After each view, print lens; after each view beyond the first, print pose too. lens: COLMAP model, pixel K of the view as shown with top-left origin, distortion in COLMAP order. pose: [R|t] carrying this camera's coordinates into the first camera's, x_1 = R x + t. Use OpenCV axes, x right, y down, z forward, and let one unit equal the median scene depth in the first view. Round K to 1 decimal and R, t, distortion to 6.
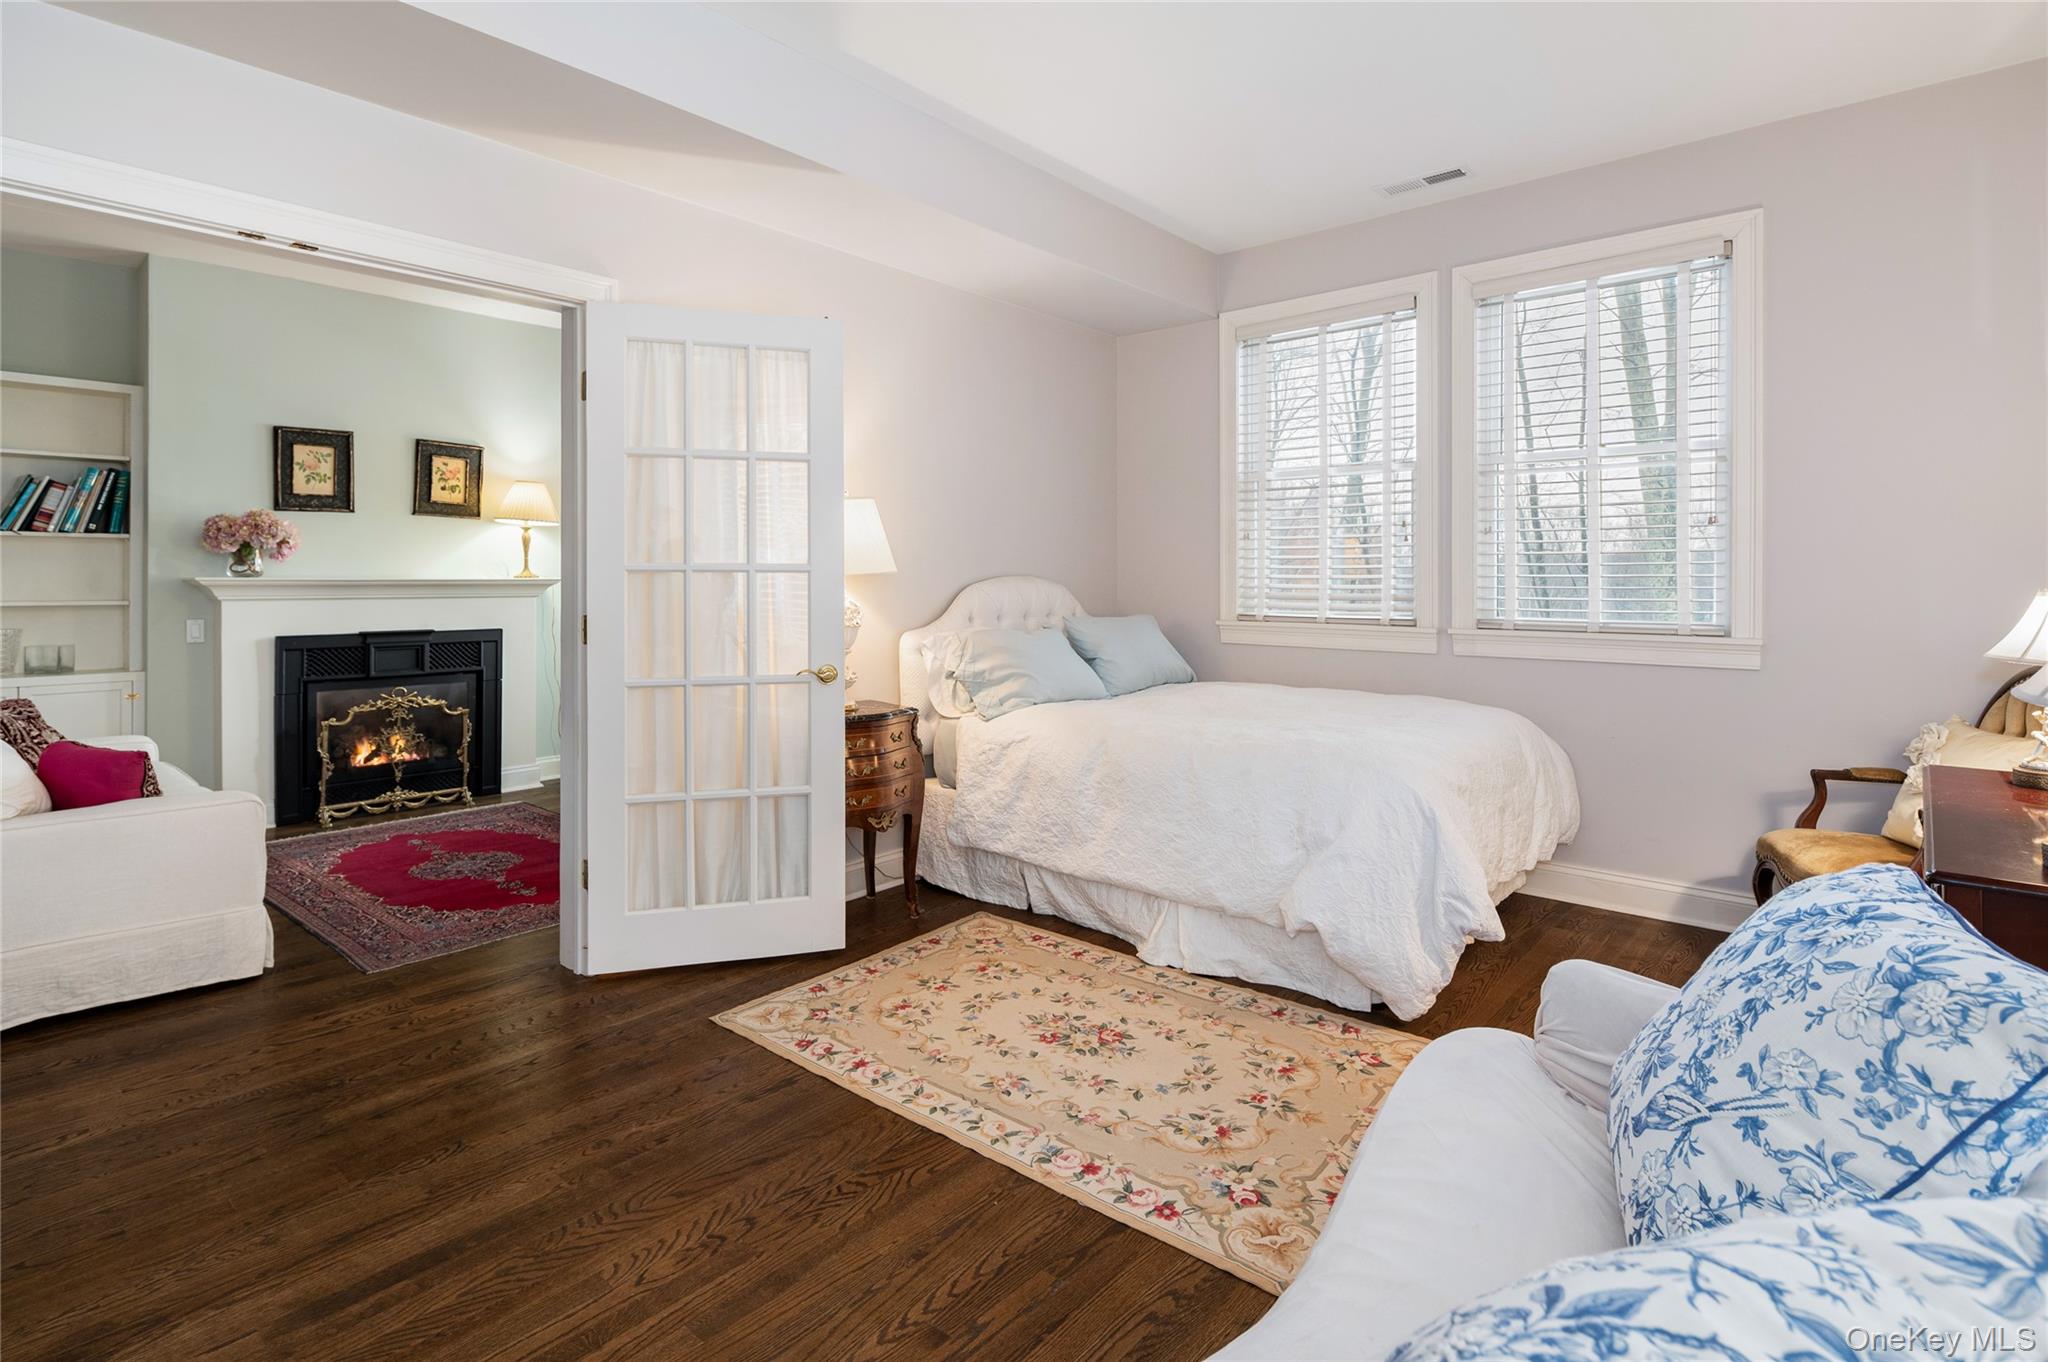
lens RADIAL K [[1015.2, 0, 1029.7], [0, 1015.2, 601.3], [0, 0, 1]] dist [0.000864, -0.004803]
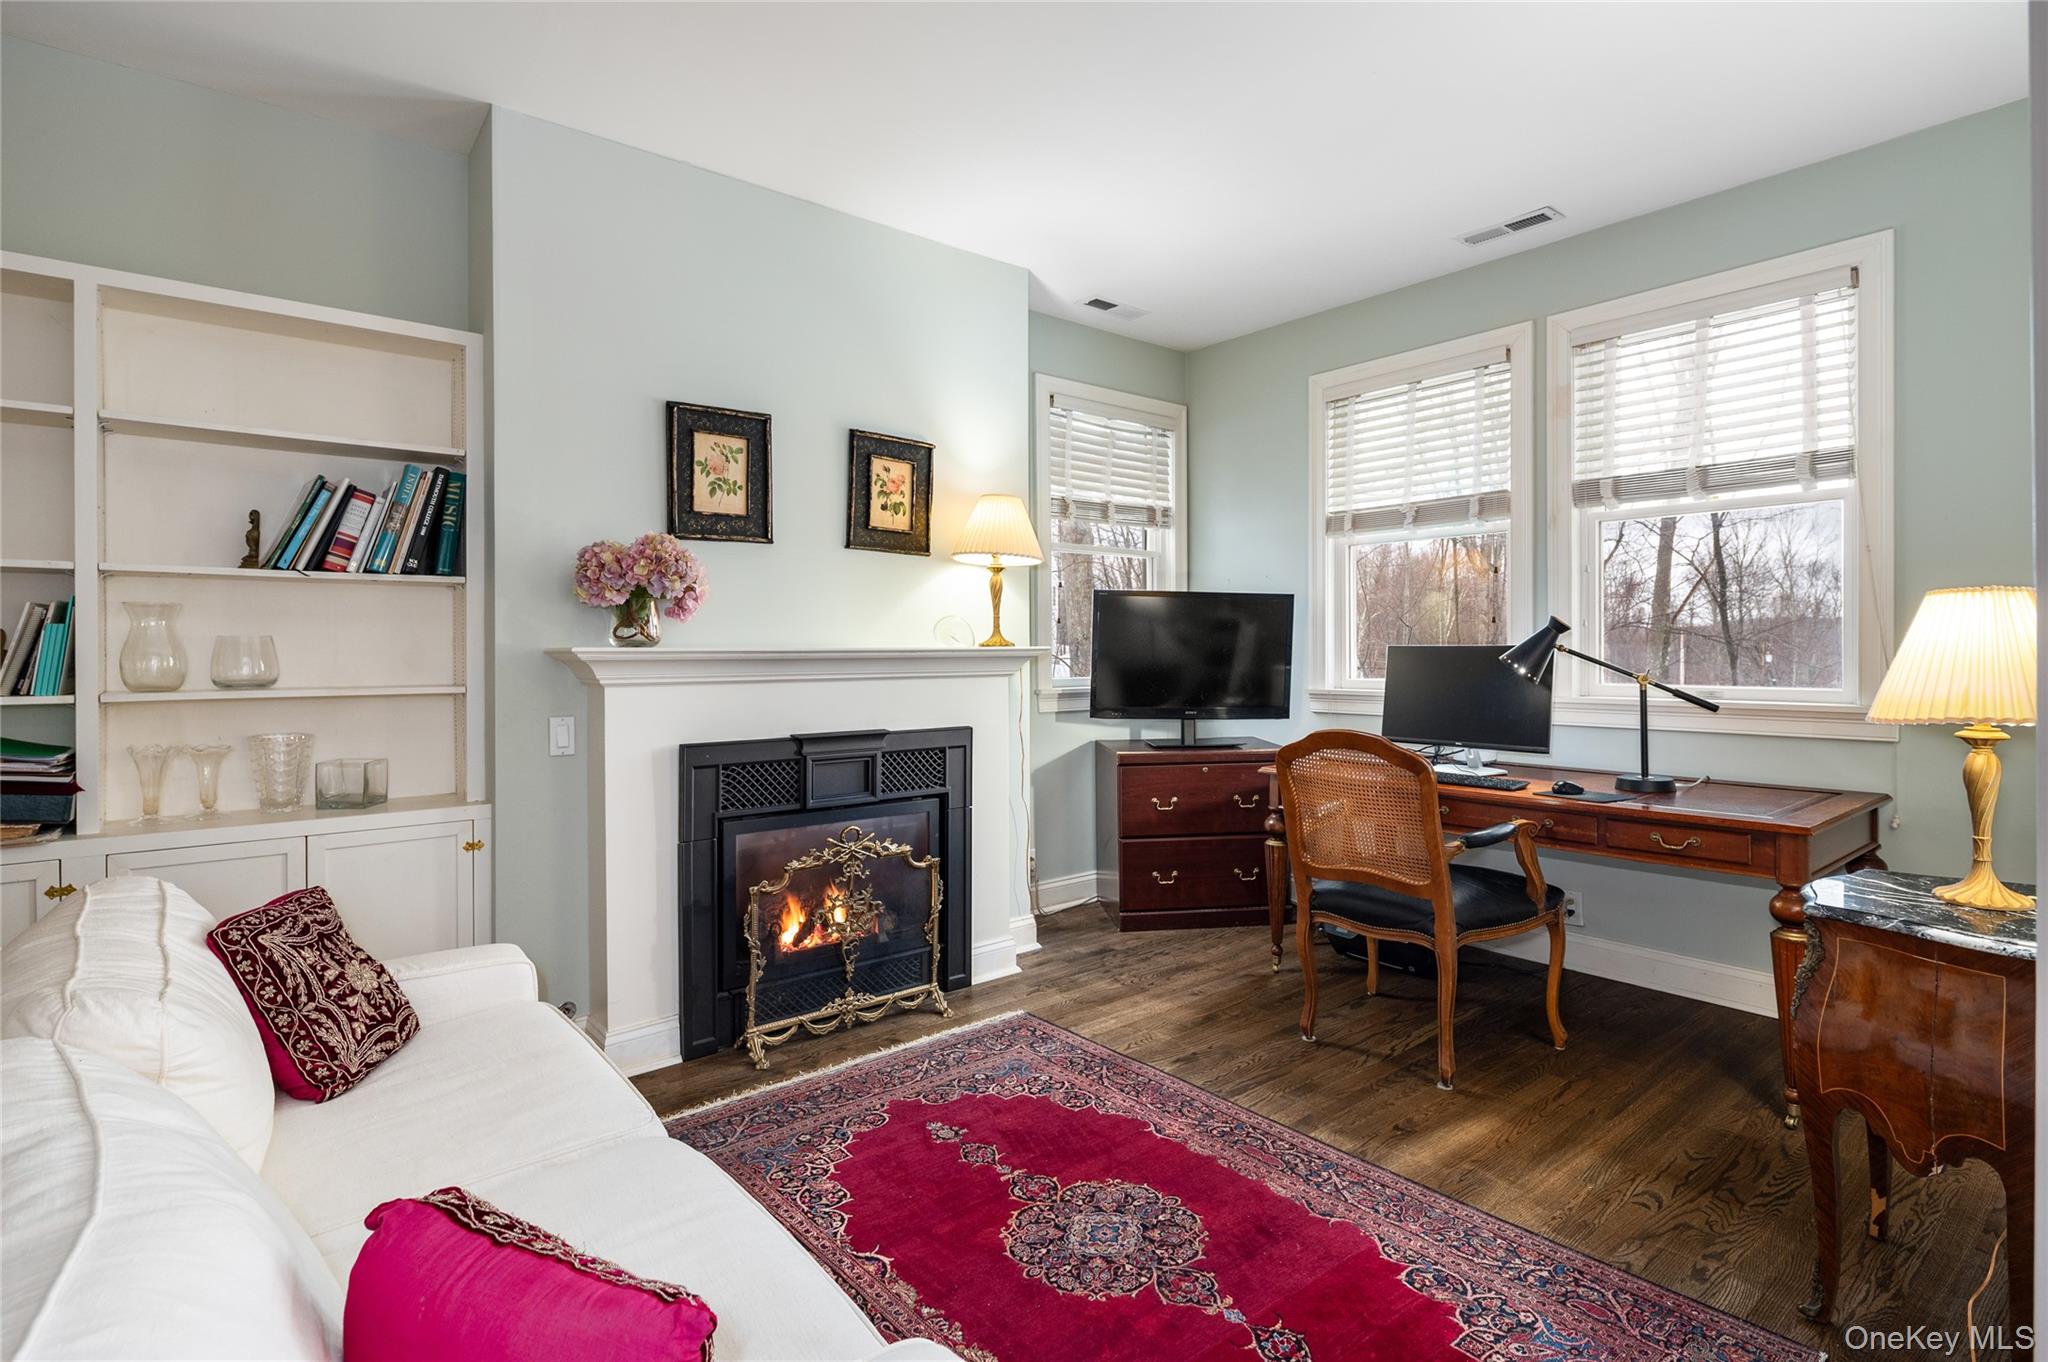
lens RADIAL K [[1010.6, 0, 1024.0], [0, 1010.6, 681.0], [0, 0, 1]] dist [-0.000286, 0.000254]
pose [[0.984580, 0.000672, -0.174936, -0.423228], [0.001185, 0.999944, 0.010513, -0.009118], [0.174934, -0.010558, 0.984524, 0.430727]]
